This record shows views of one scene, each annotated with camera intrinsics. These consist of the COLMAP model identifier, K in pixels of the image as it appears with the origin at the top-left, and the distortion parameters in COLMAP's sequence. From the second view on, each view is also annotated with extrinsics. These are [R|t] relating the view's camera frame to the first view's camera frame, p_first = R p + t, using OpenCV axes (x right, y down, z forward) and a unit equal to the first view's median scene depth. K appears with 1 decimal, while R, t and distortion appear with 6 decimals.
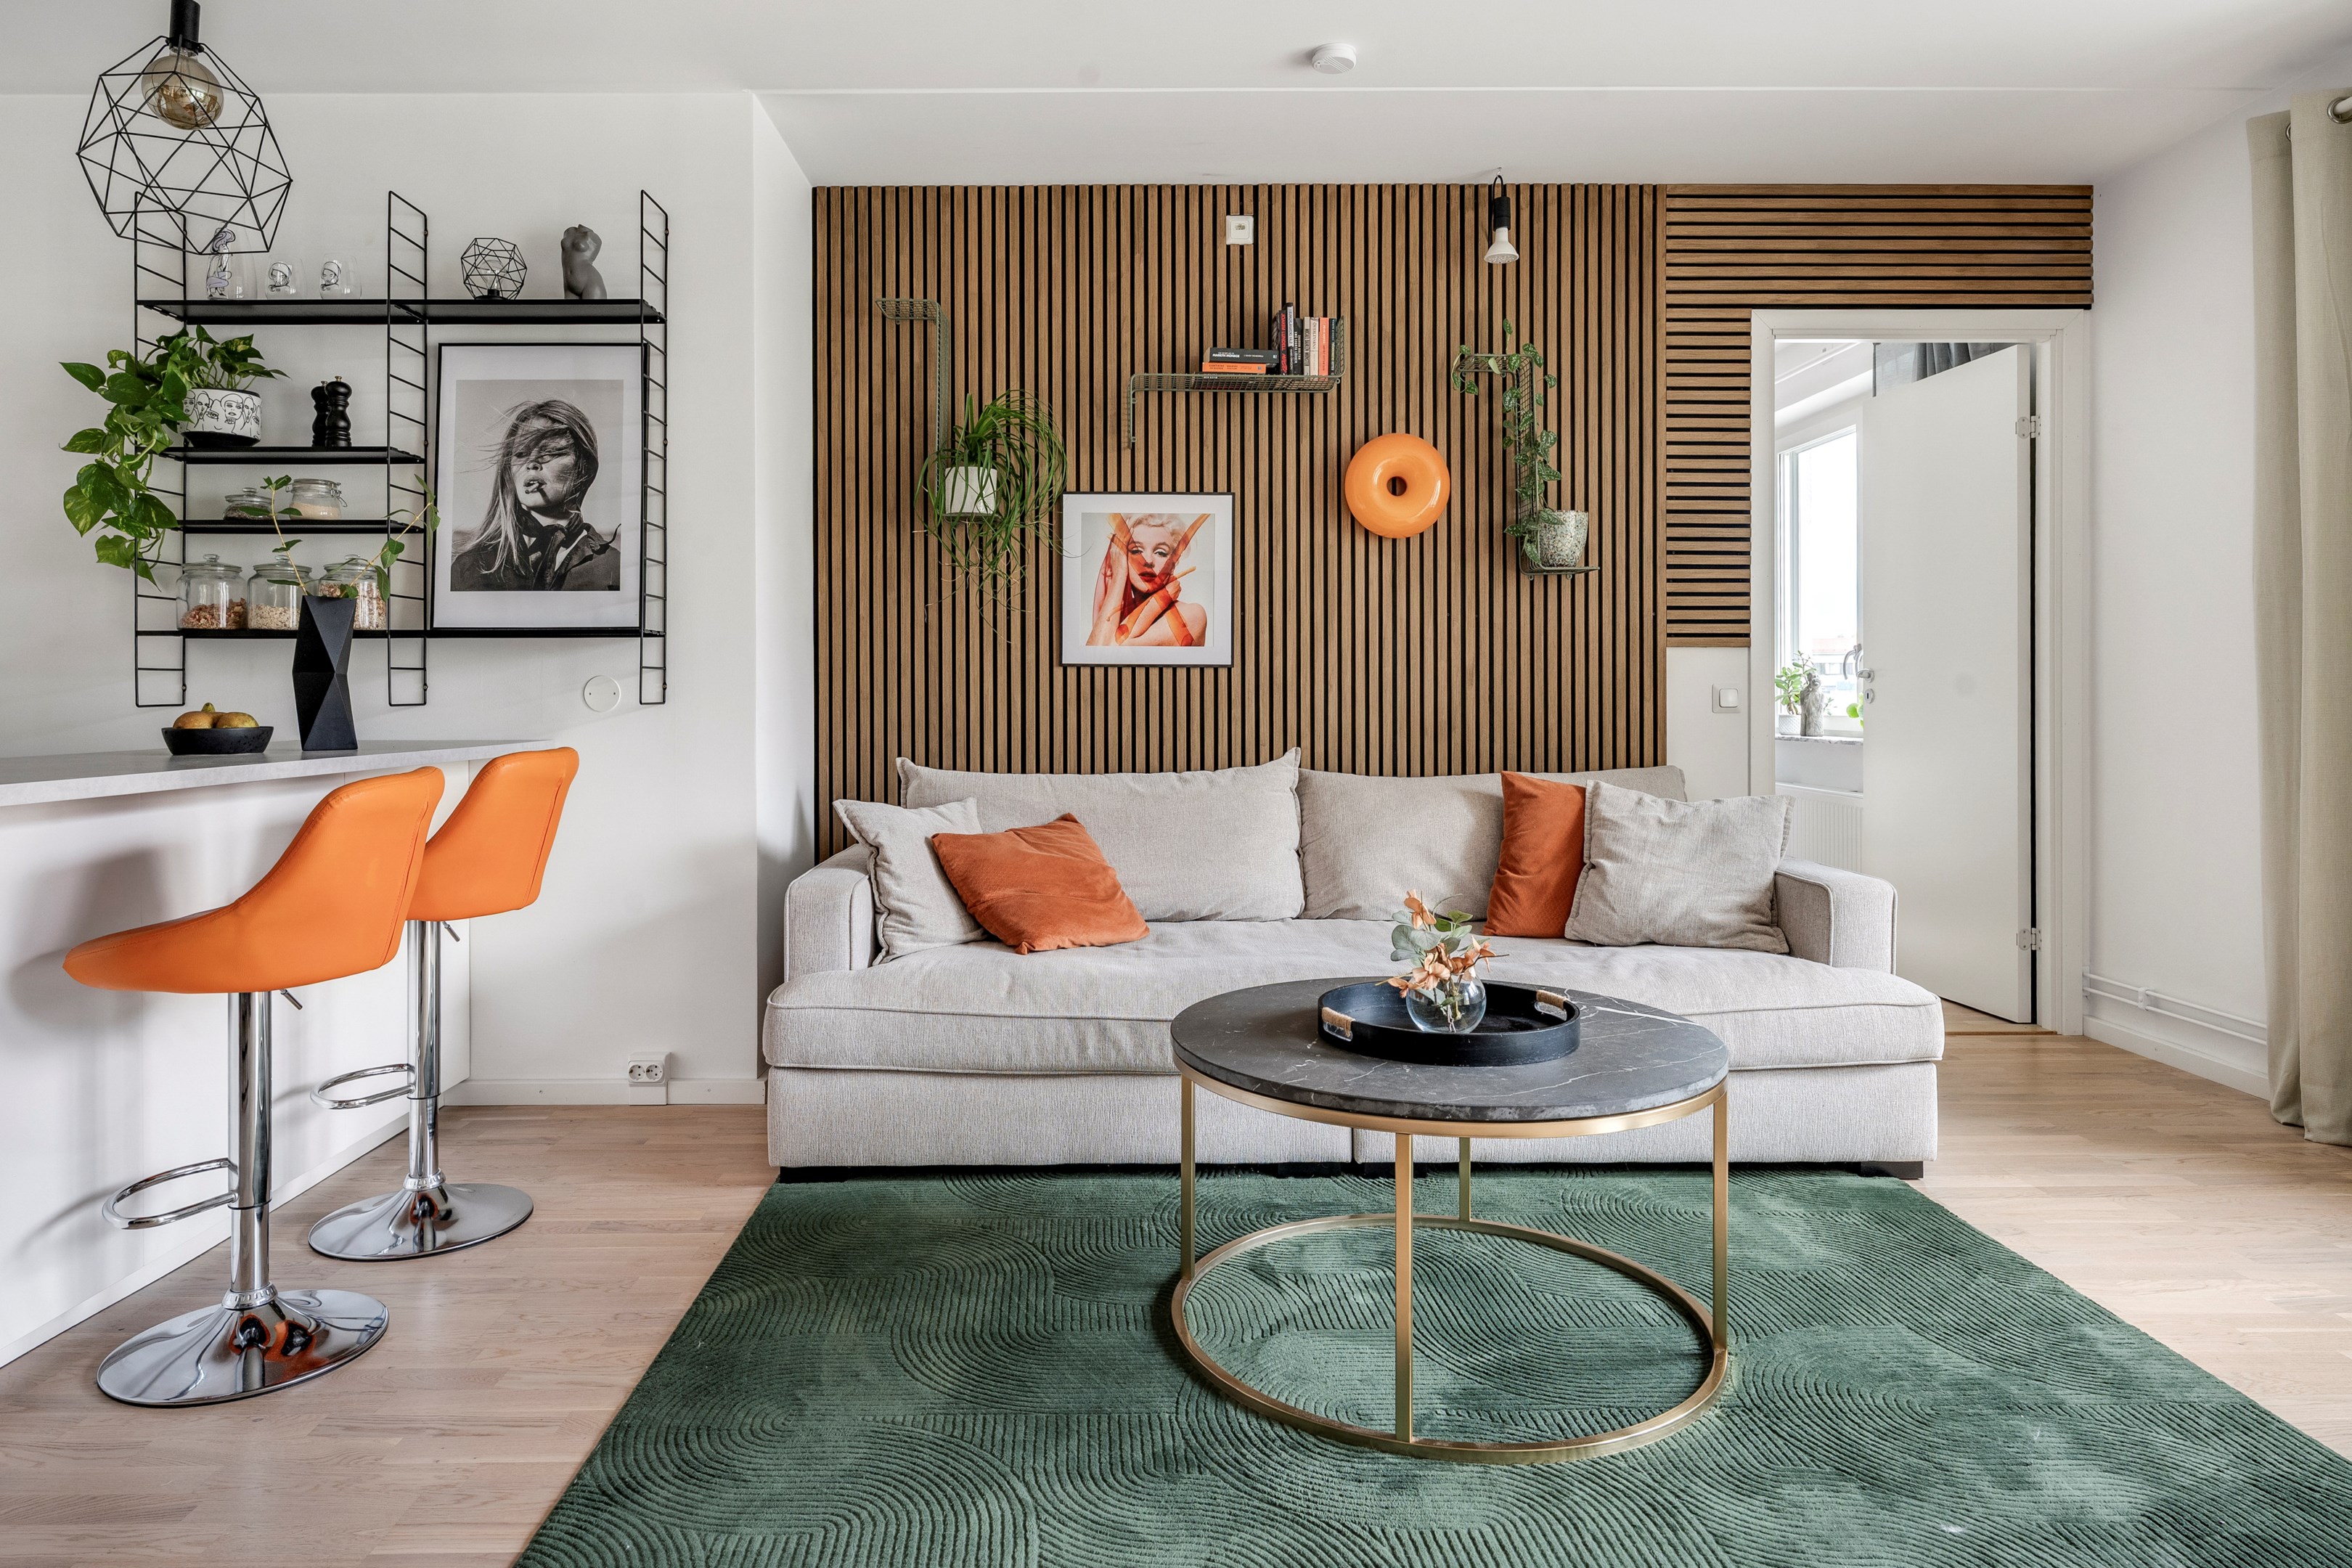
lens RADIAL K [[1453.5, 0, 1151.1], [0, 1453.5, 698.8], [0, 0, 1]] dist [0.000419, -0.000458]
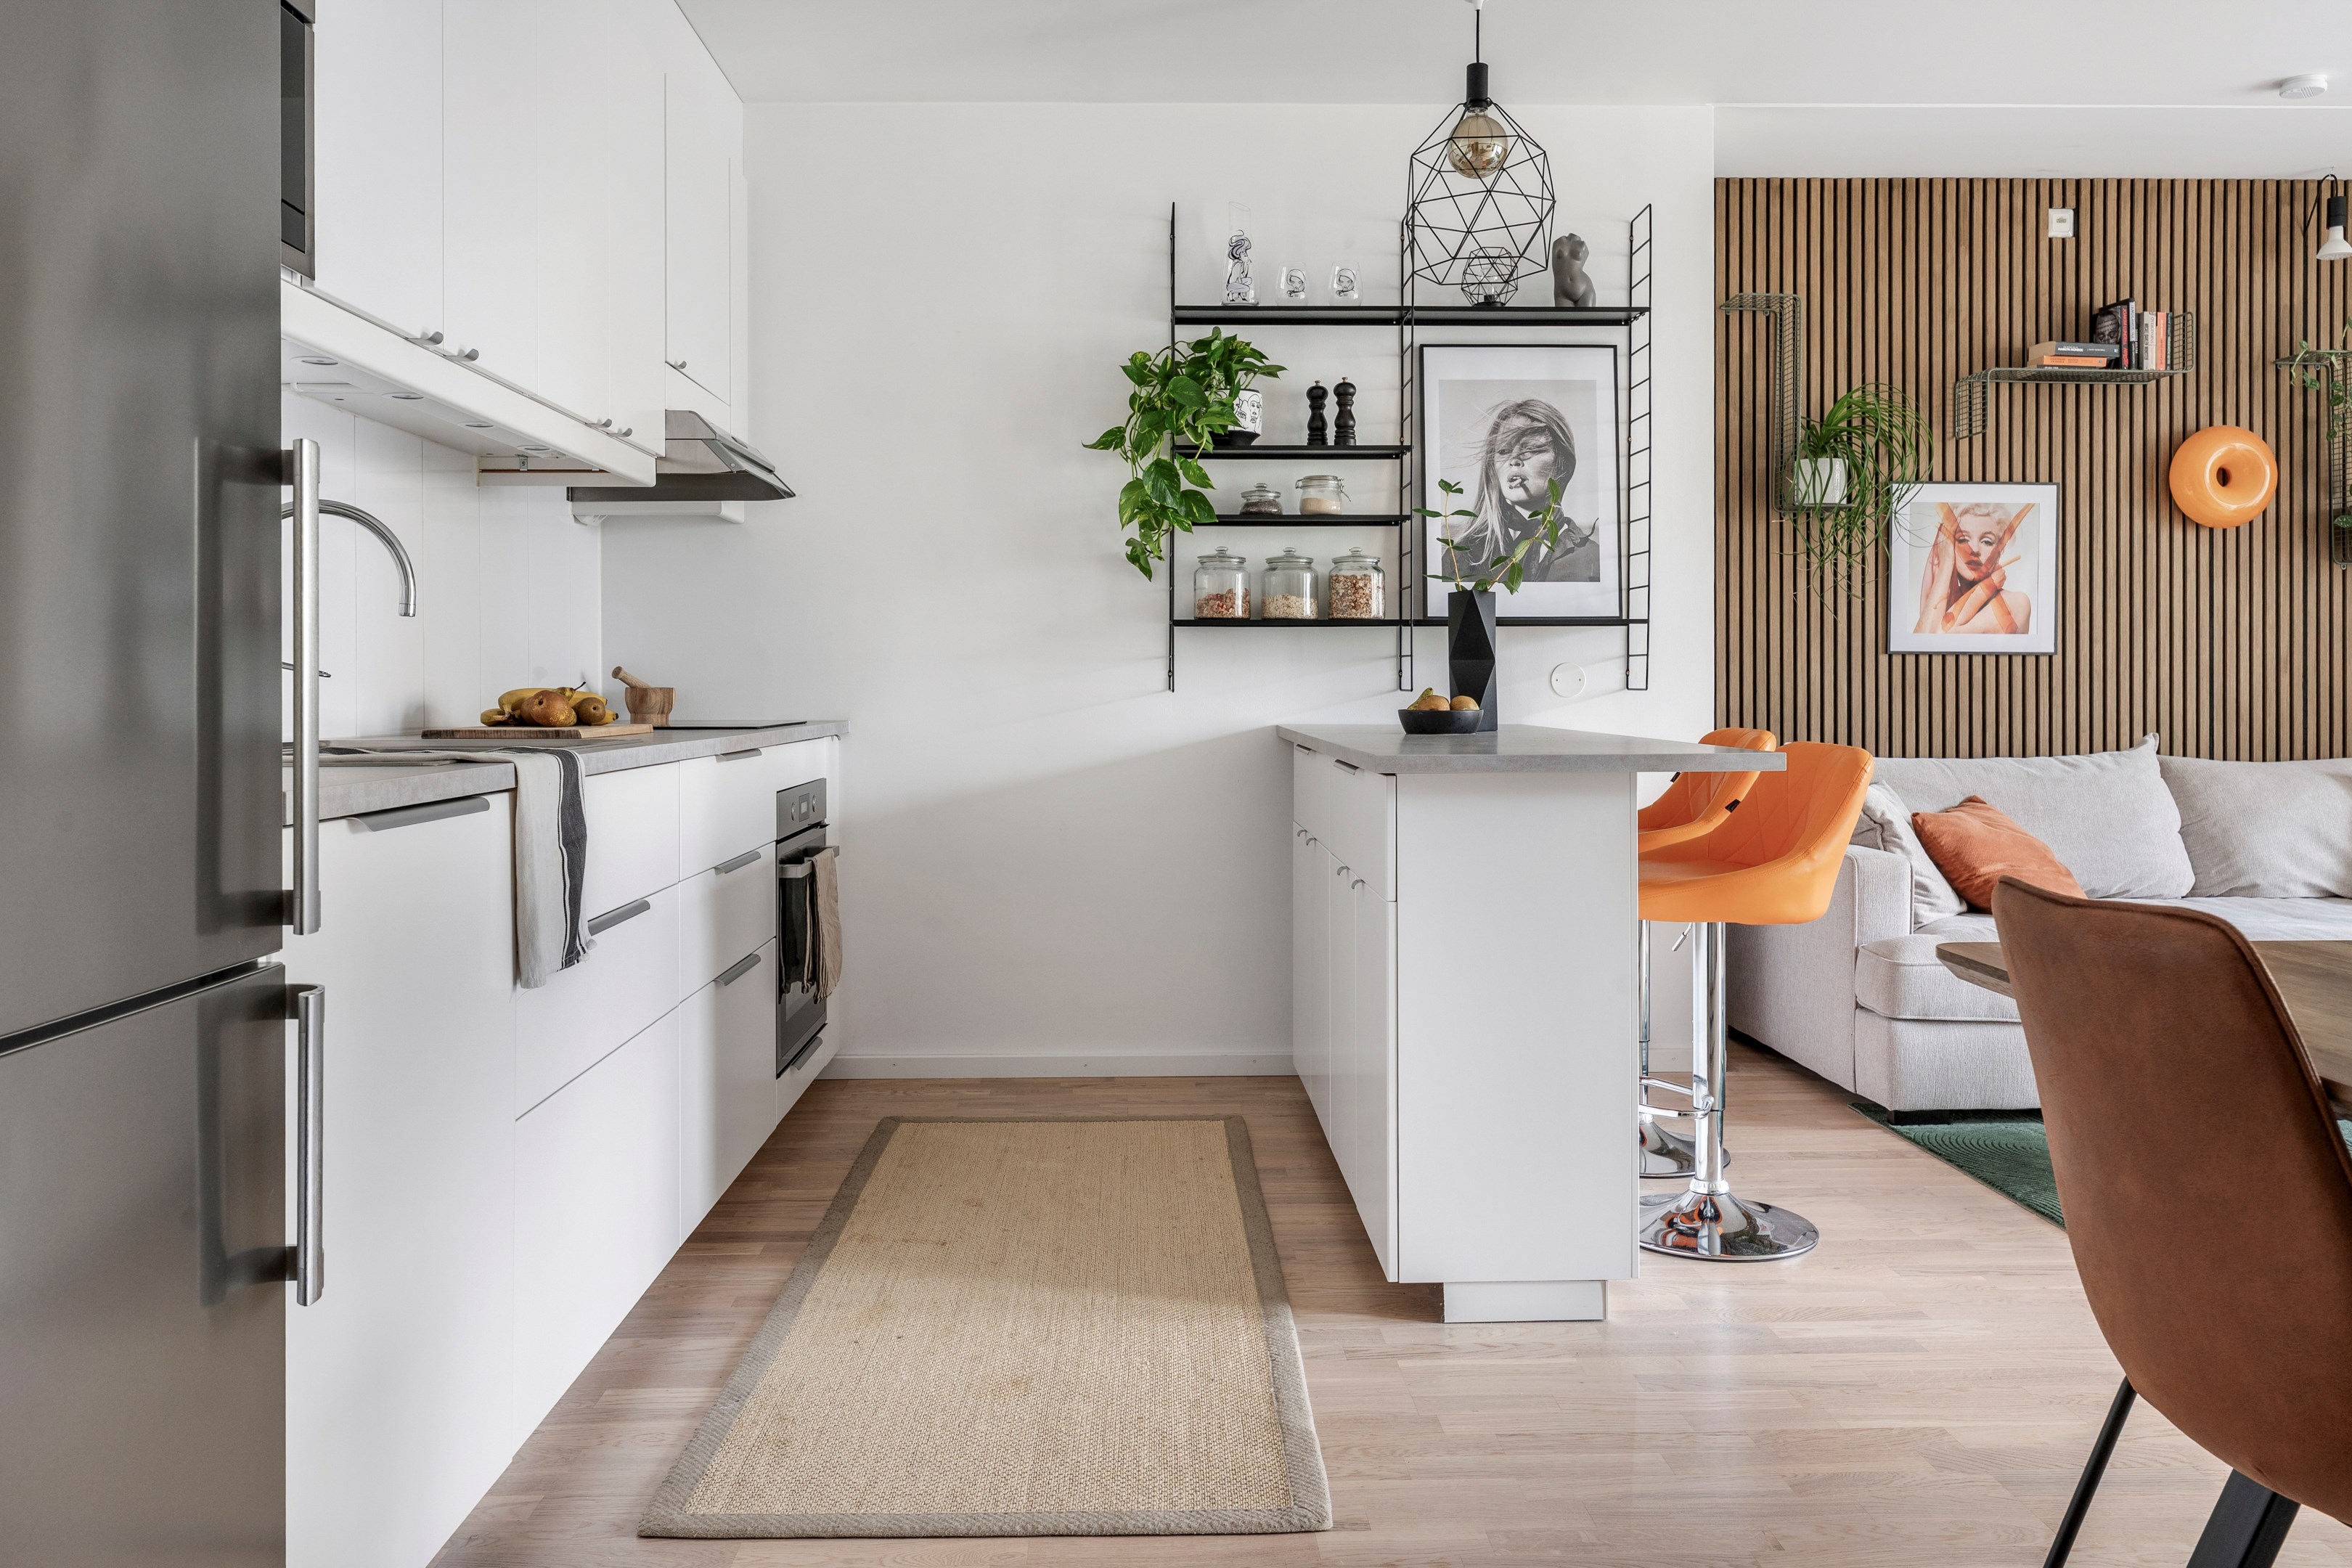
lens RADIAL K [[1807.2, 0, 1177.5], [0, 1807.2, 696.1], [0, 0, 1]] dist [-0.006444, 0.000328]
pose [[0.999882, 0.000733, 0.015371, -0.683455], [-0.000779, 0.999995, 0.002969, 0.004431], [-0.015369, -0.002980, 0.999877, -0.295601]]
